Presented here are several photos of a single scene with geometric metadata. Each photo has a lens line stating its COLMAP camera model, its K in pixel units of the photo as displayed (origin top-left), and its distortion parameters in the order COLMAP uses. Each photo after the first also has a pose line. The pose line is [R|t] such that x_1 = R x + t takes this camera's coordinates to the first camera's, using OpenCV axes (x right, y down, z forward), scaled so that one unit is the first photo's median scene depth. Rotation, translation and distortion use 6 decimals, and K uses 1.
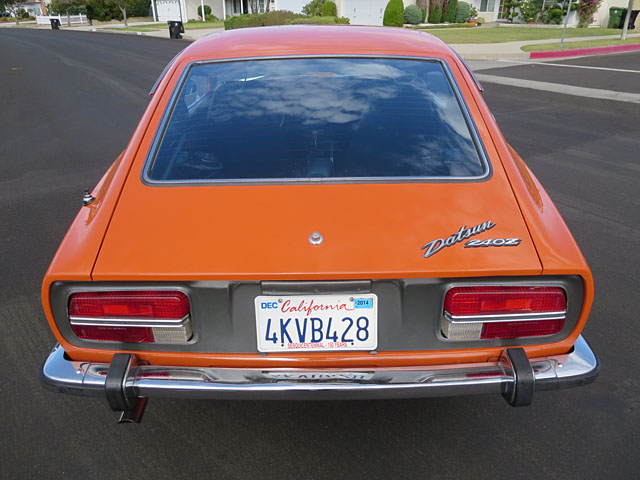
lens RADIAL K [[449.7, 0, 320.0], [0, 449.7, 239.3], [0, 0, 1]] dist [-0.029456, 0.002793]
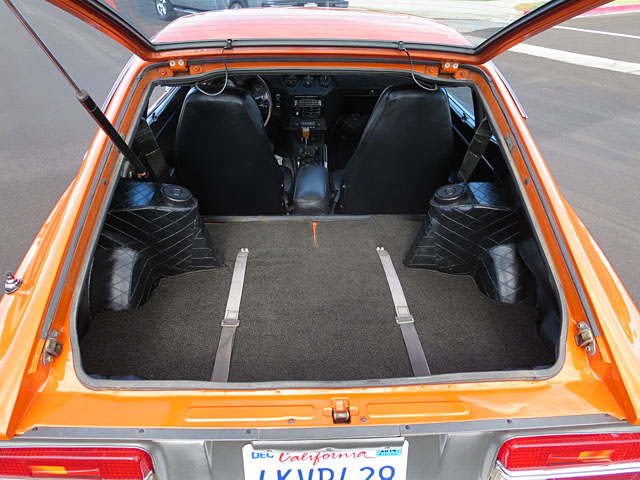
lens RADIAL K [[449.7, 0, 317.8], [0, 449.7, 237.6], [0, 0, 1]] dist [-0.029456, 0.002793]
pose [[0.999153, 0.005035, 0.040831, -0.052711], [-0.008894, 0.995450, 0.094871, -0.272093], [-0.040167, -0.095154, 0.994652, 0.294134]]
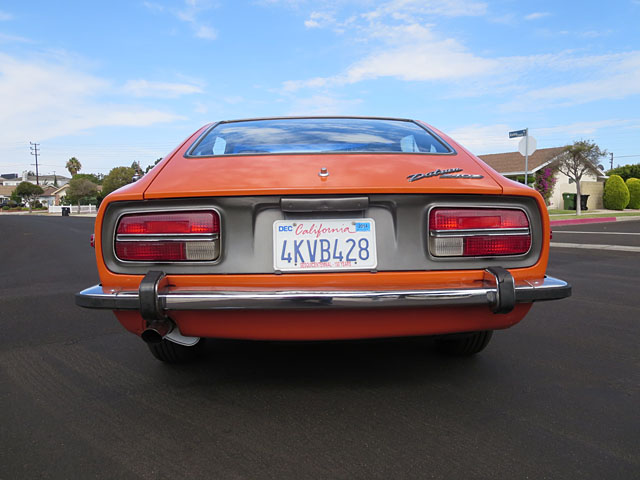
lens RADIAL K [[449.7, 0, 320.2], [0, 449.7, 239.4], [0, 0, 1]] dist [-0.029456, 0.002793]
pose [[0.999603, -0.005448, 0.027633, -0.052010], [0.015750, 0.921494, -0.388072, 0.627598], [-0.023349, 0.388353, 0.921215, -0.098478]]
